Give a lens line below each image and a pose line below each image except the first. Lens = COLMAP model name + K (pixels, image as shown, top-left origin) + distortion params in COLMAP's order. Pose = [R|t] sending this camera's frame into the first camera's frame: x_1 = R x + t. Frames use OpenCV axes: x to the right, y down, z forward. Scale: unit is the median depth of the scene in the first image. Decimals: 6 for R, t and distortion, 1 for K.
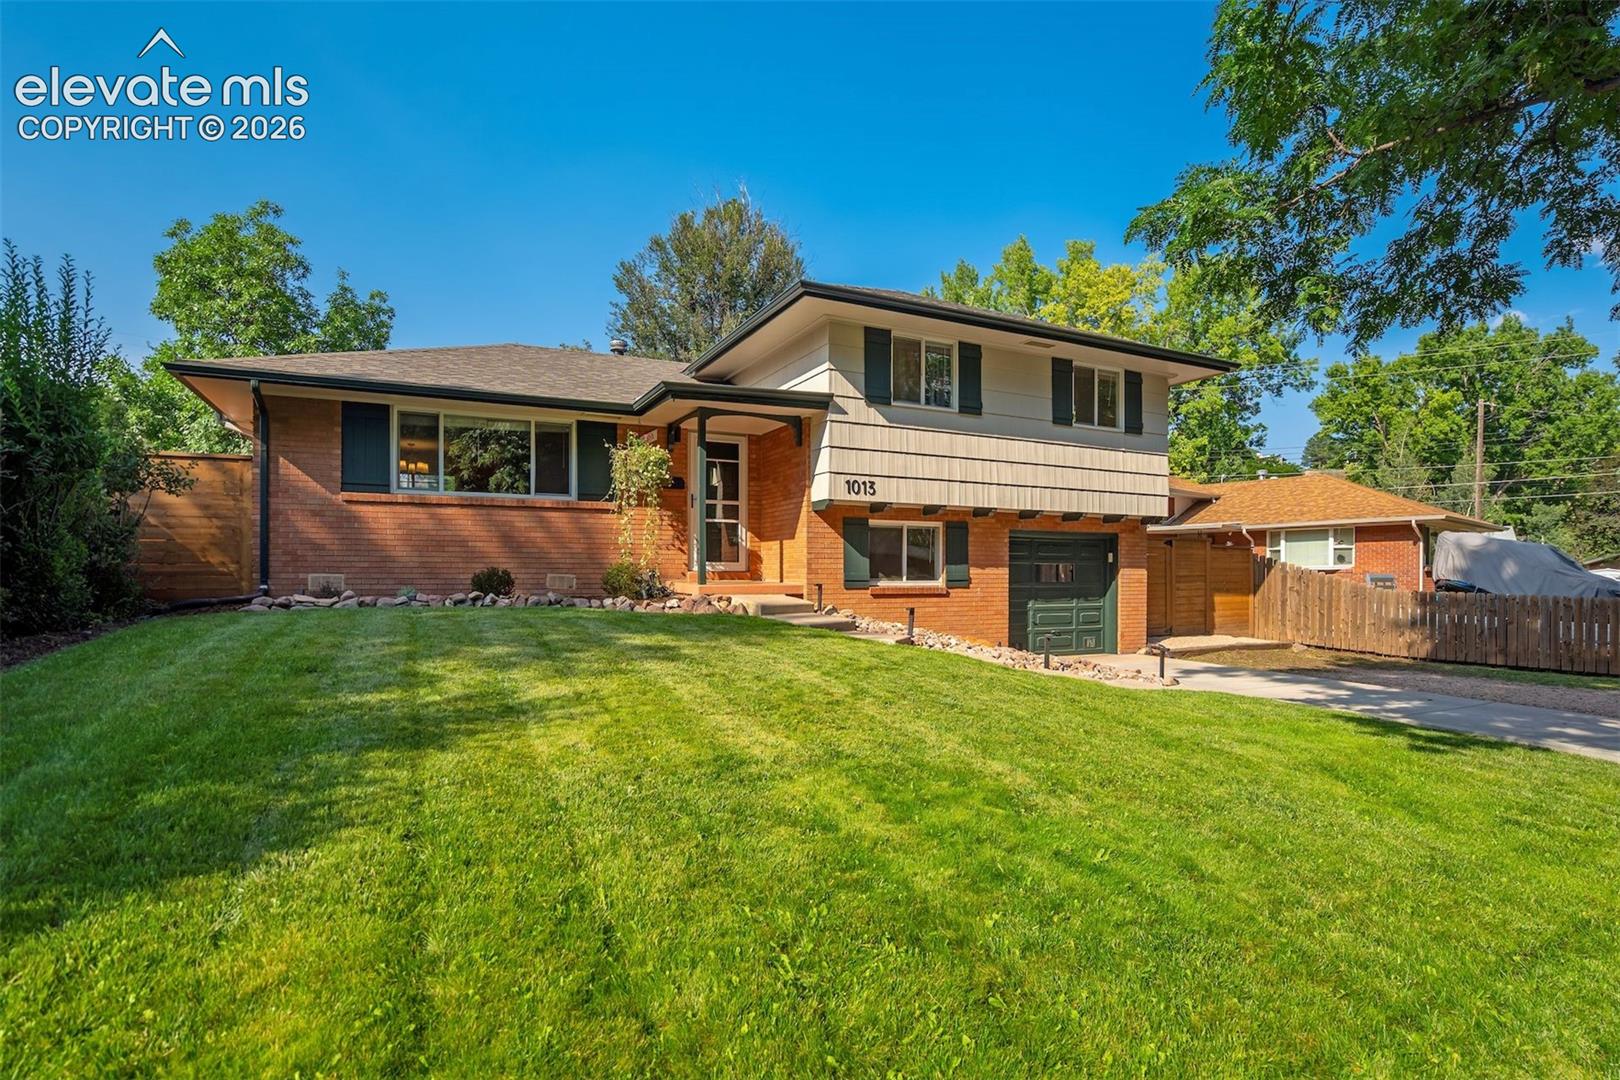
lens RADIAL K [[785.9, 0, 835.1], [0, 785.9, 555.3], [0, 0, 1]] dist [-0.057522, 0.024048]
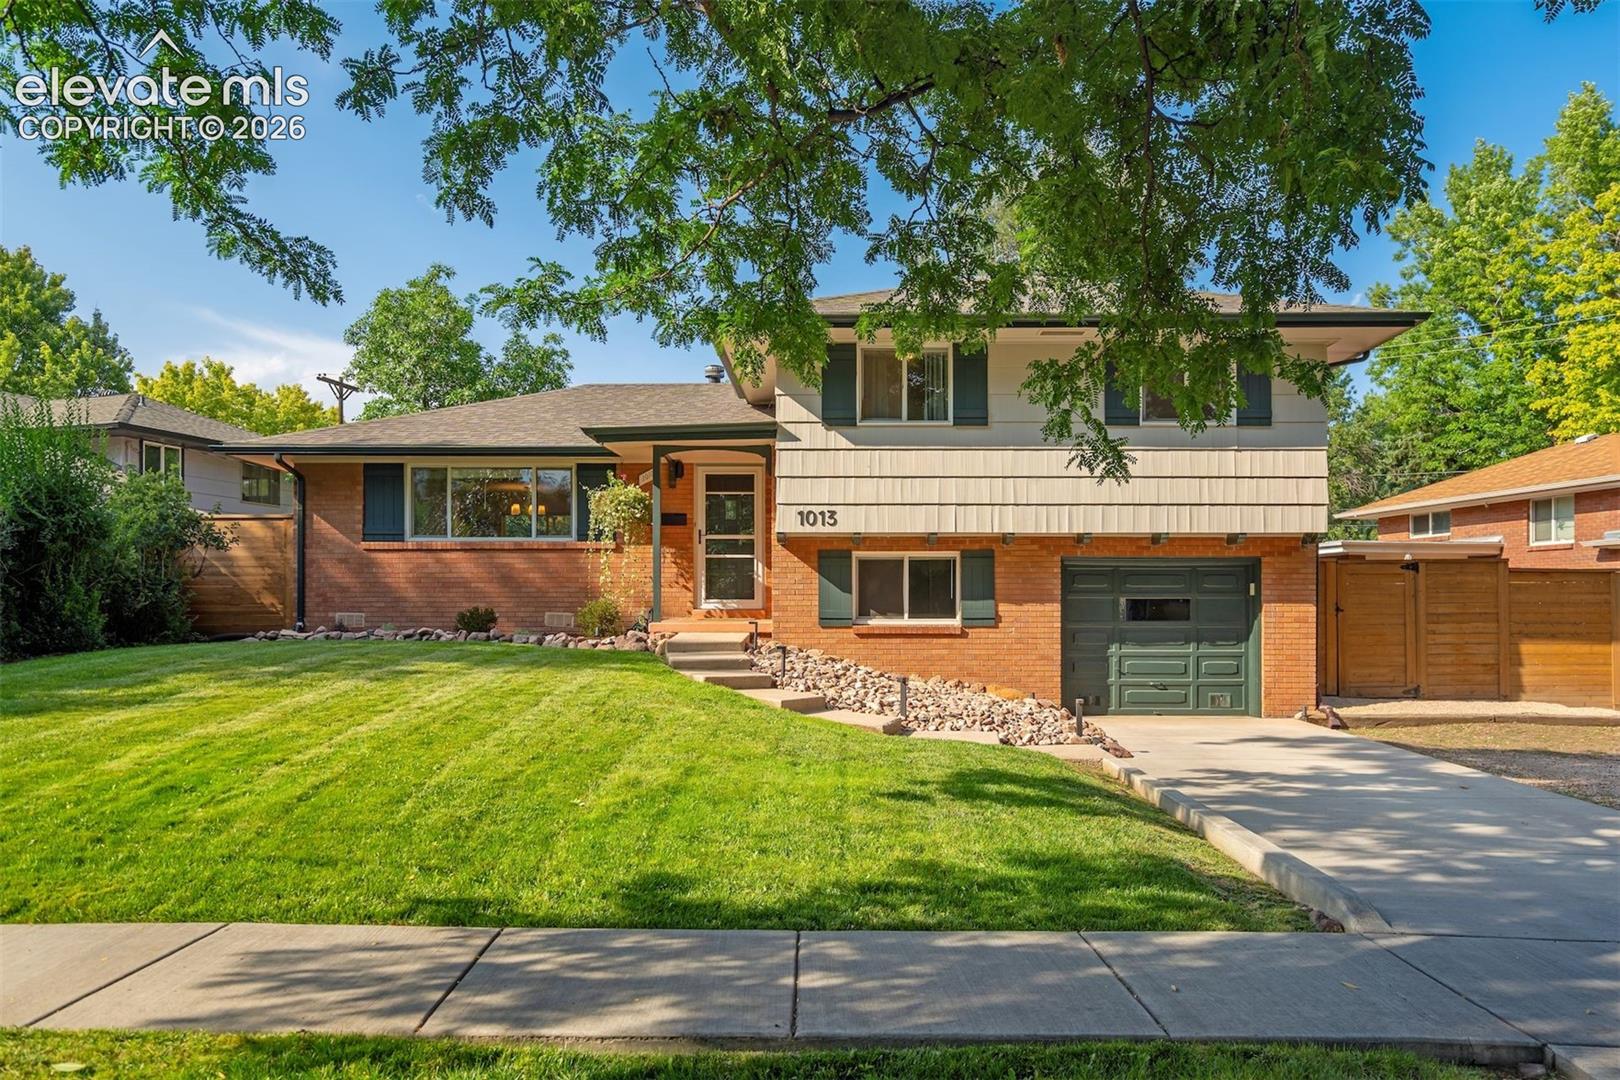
lens RADIAL K [[1037.8, 0, 918.4], [0, 1037.8, 576.7], [0, 0, 1]] dist [0.005070, 0.001665]
pose [[0.912231, -0.016405, -0.409348, 0.615775], [0.011527, 0.999830, -0.014380, 0.001906], [0.409514, 0.008399, 0.912265, -0.067010]]
